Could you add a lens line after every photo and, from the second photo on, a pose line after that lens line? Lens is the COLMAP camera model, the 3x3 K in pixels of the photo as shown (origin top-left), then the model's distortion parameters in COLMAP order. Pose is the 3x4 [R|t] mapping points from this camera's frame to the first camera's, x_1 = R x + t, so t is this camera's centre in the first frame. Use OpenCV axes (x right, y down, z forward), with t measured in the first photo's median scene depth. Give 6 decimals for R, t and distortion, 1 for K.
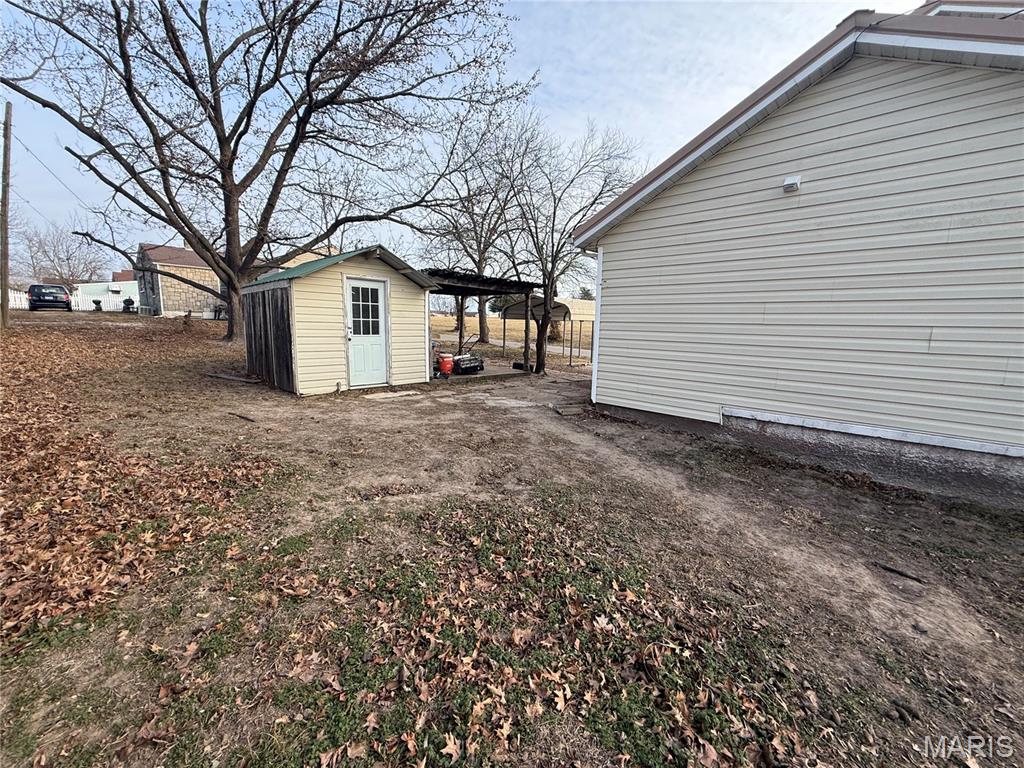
lens RADIAL K [[409.1, 0, 508.7], [0, 409.1, 386.2], [0, 0, 1]] dist [0.002388, 0.000199]
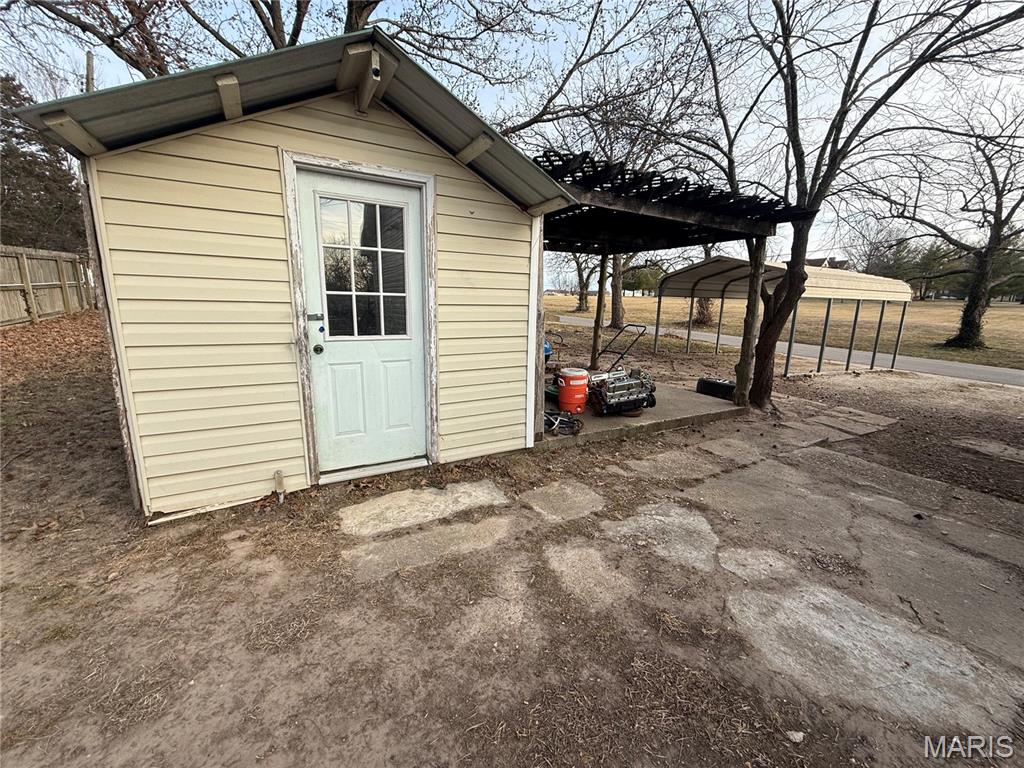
lens RADIAL K [[401.5, 0, 515.9], [0, 401.5, 379.8], [0, 0, 1]] dist [0.000683, 0.000041]
pose [[0.963827, 0.051472, -0.261510, -0.121096], [-0.041830, 0.998229, 0.042307, -0.104452], [0.263224, -0.029837, 0.964273, 0.673311]]
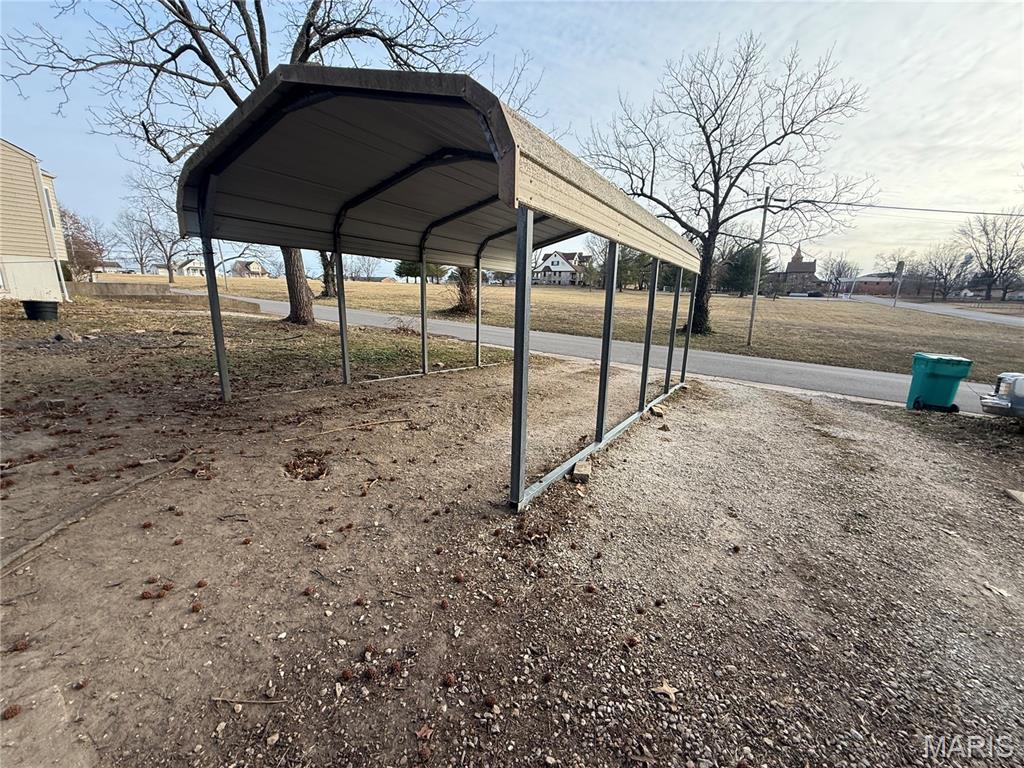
lens RADIAL K [[409.1, 0, 508.7], [0, 409.1, 386.2], [0, 0, 1]] dist [0.002388, 0.000199]
pose [[0.973721, -0.041593, 0.223913, 0.187839], [0.024405, 0.996577, 0.078990, -0.216289], [-0.226432, -0.071450, 0.971403, 1.621826]]
